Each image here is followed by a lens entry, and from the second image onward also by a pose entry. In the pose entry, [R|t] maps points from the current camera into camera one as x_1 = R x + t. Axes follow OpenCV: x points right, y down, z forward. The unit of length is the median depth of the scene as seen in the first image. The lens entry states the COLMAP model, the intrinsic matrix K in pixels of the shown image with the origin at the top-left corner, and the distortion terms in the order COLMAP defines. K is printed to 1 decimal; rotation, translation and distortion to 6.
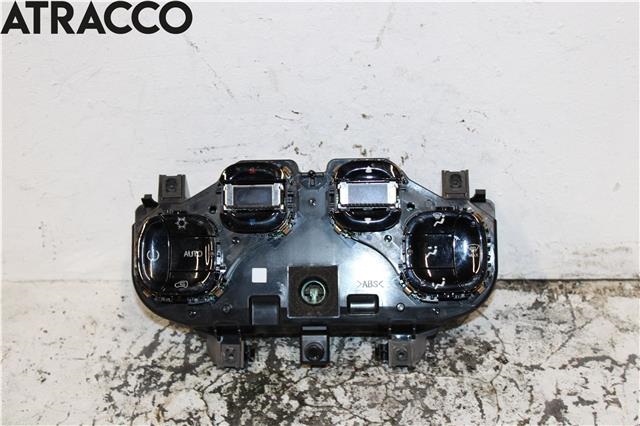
lens RADIAL K [[1176.5, 0, 314.6], [0, 1176.5, 218.9], [0, 0, 1]] dist [0.048010, 0.000000]
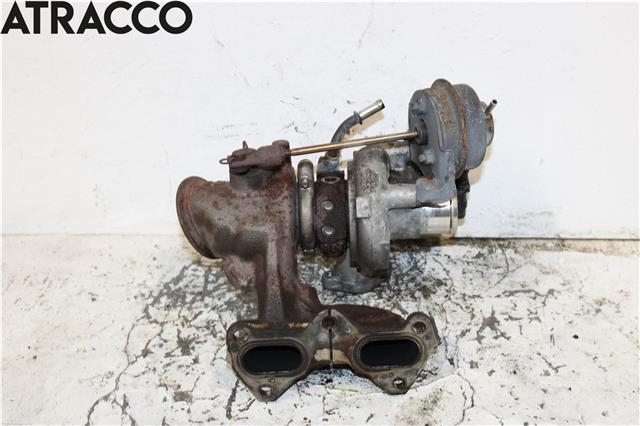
lens RADIAL K [[1031.1, 0, 315.2], [0, 1031.1, 211.2], [0, 0, 1]] dist [0.009650, 0.000000]
pose [[0.999635, 0.026209, 0.006583, 0.001082], [-0.025498, 0.995486, -0.091417, 0.137791], [-0.008950, 0.091215, 0.995791, -0.126963]]
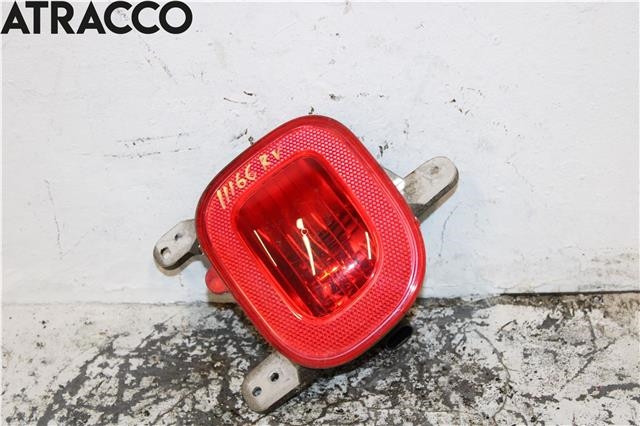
lens RADIAL K [[1369.8, 0, 317.3], [0, 1369.8, 220.8], [0, 0, 1]] dist [0.088997, 0.000000]
pose [[0.999802, -0.015699, 0.012217, 0.017960], [0.015822, 0.999824, -0.010074, 0.009664], [-0.012057, 0.010265, 0.999875, 0.048354]]
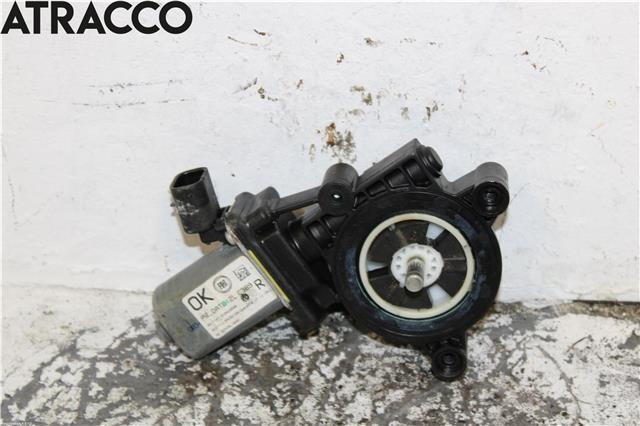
lens RADIAL K [[1581.8, 0, 317.9], [0, 1581.8, 228.1], [0, 0, 1]] dist [0.133265, 0.000000]
pose [[0.999562, 0.027506, -0.010954, 0.026422], [-0.027017, 0.998732, 0.042473, -0.020954], [0.012109, -0.042158, 0.999038, 0.145573]]
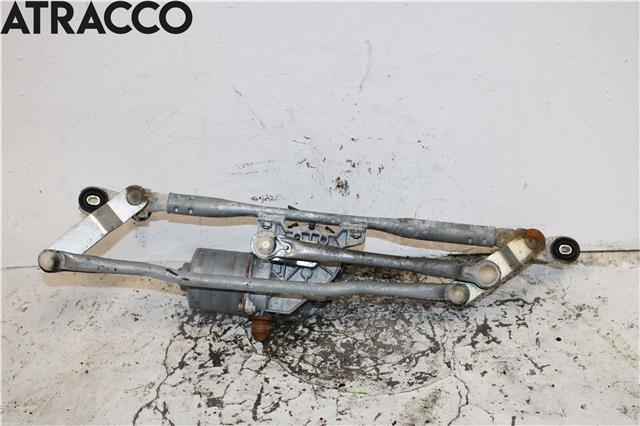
lens RADIAL K [[948.1, 0, 315.3], [0, 948.1, 212.0], [0, 0, 1]] dist [-0.013973, 0.000000]
pose [[0.999686, -0.008659, -0.023503, 0.022013], [0.006098, 0.994248, -0.106926, 0.131254], [0.024293, 0.106749, 0.993989, -0.181490]]
